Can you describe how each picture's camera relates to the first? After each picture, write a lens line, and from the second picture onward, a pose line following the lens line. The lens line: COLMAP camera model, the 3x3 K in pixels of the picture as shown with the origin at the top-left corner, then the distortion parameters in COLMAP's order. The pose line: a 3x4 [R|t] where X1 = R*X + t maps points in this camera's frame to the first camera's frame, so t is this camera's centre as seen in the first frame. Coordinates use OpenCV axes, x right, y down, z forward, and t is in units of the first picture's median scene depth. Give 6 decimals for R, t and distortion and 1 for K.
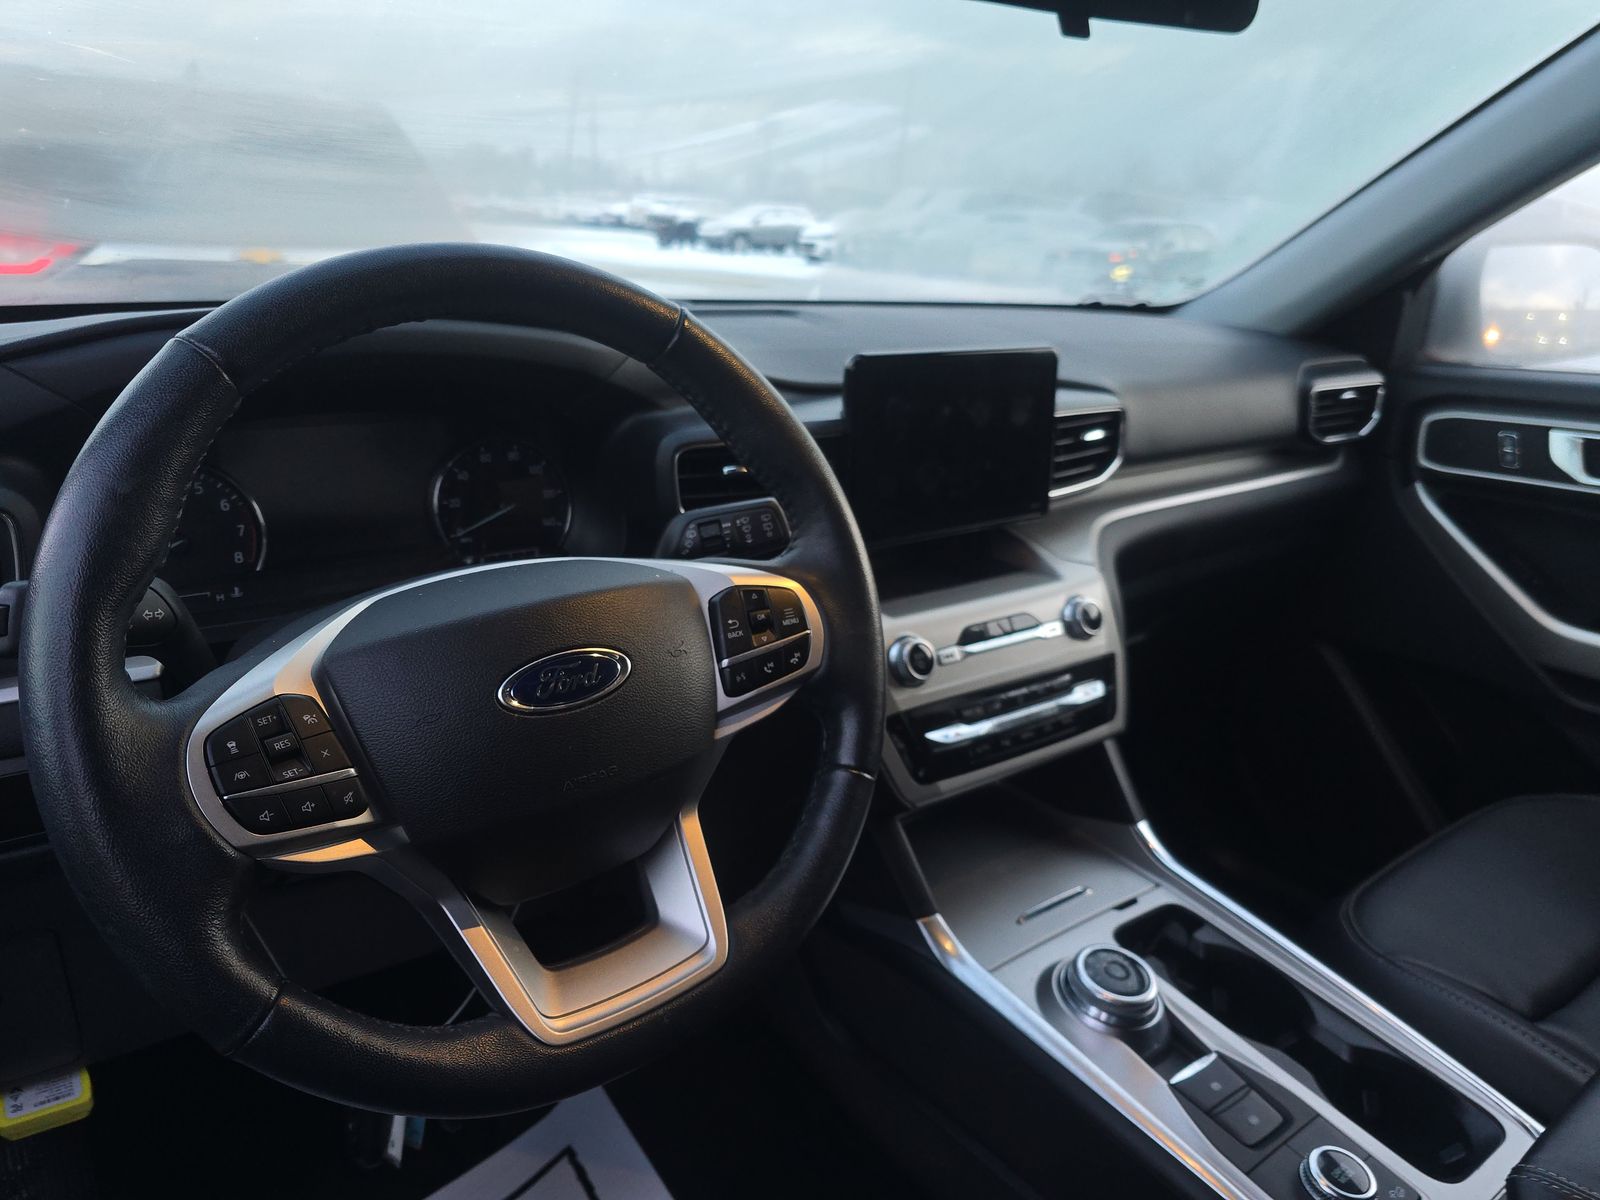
lens RADIAL K [[1093.9, 0, 800.4], [0, 1093.9, 597.9], [0, 0, 1]] dist [0.035243, -0.044962]
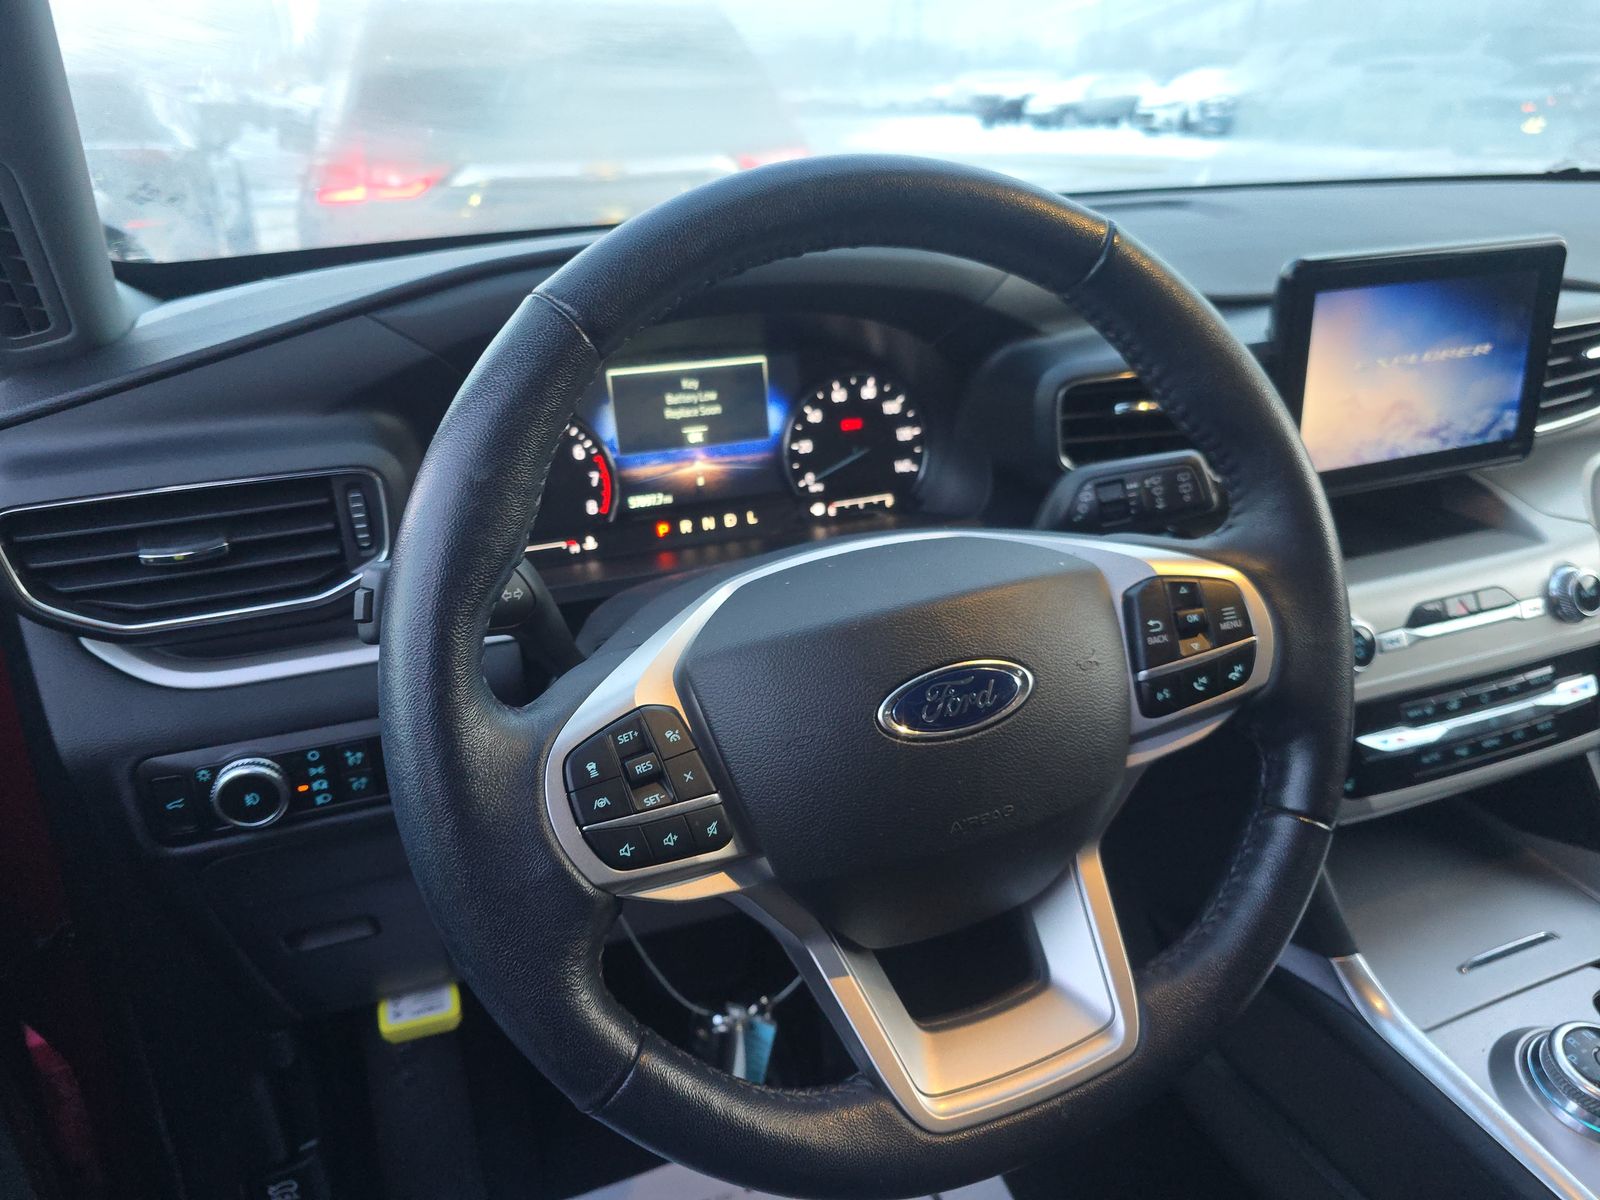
lens RADIAL K [[1093.9, 0, 792.3], [0, 1093.9, 605.4], [0, 0, 1]] dist [0.035243, -0.044962]
pose [[0.959640, 0.049507, -0.276839, -0.075491], [-0.022283, 0.994674, 0.100634, -0.052072], [0.280347, -0.090403, 0.955632, 0.131142]]
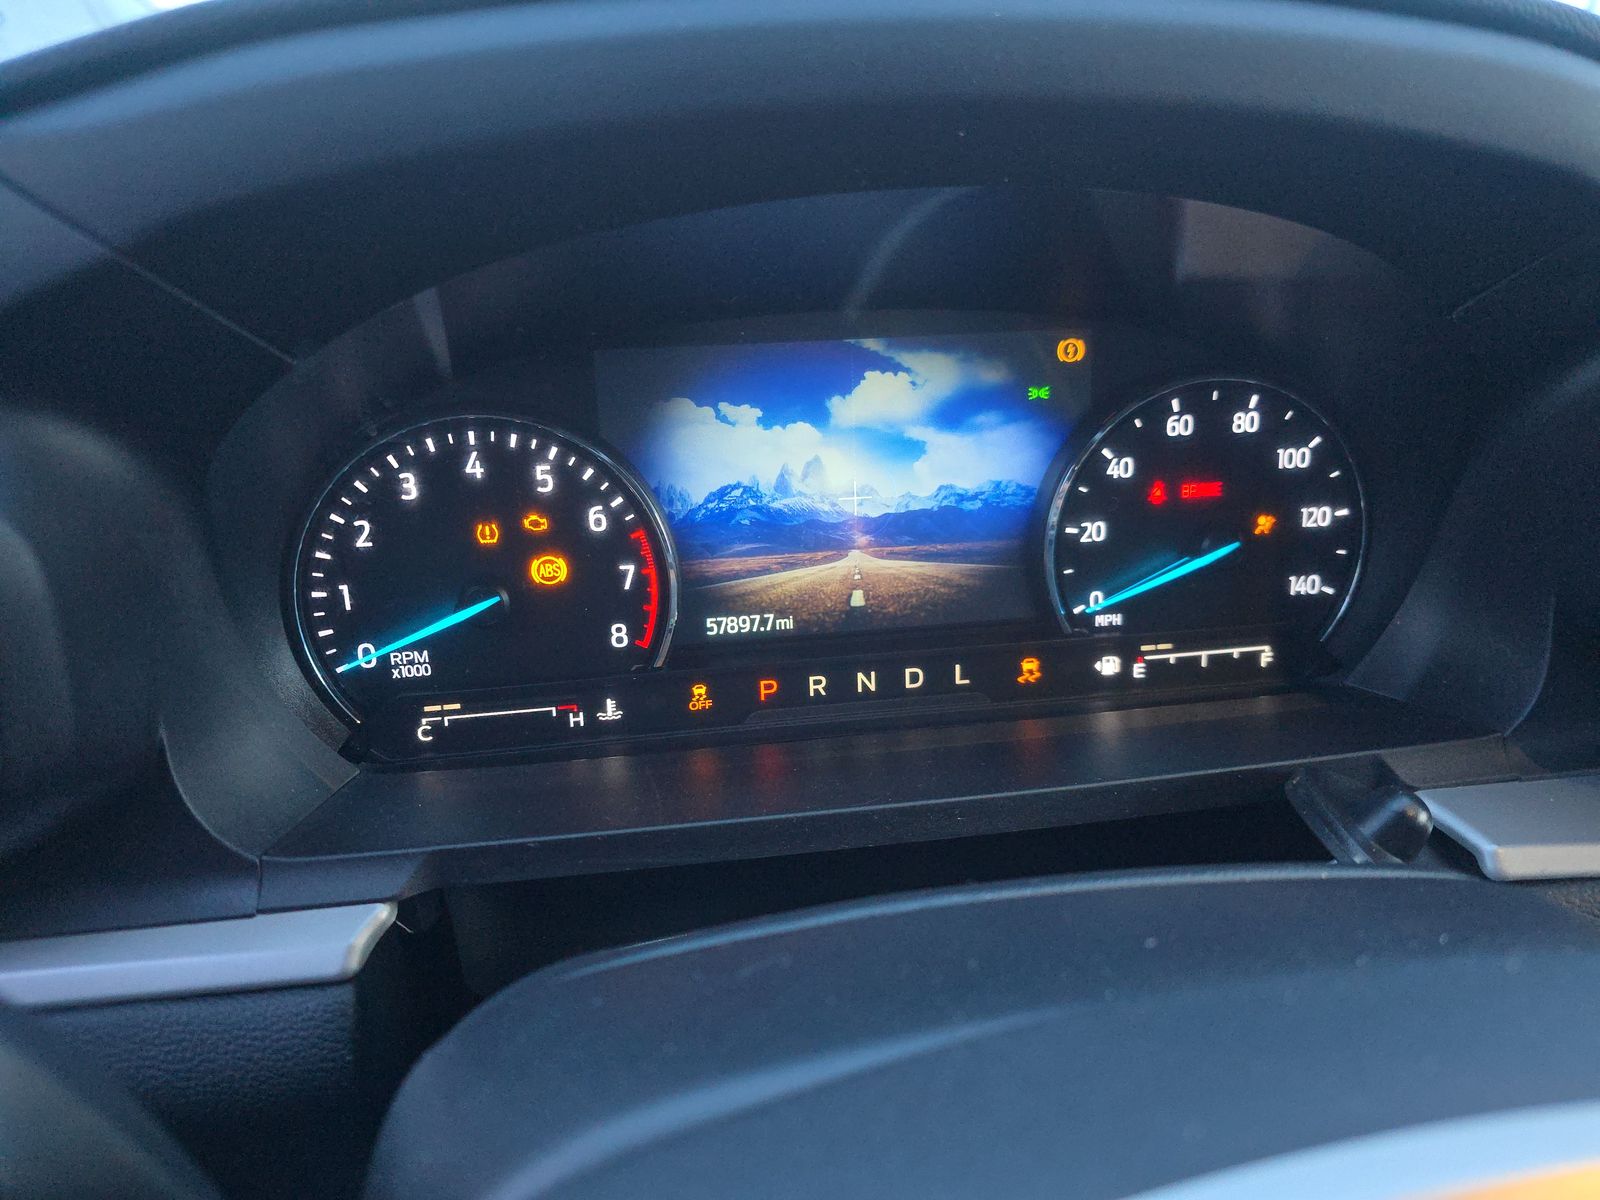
lens RADIAL K [[1093.9, 0, 797.1], [0, 1093.9, 601.9], [0, 0, 1]] dist [0.035243, -0.044962]
pose [[0.879818, 0.129158, -0.457426, -0.246563], [-0.094659, 0.990707, 0.097667, -0.101186], [0.465790, -0.042630, 0.883868, 0.644771]]
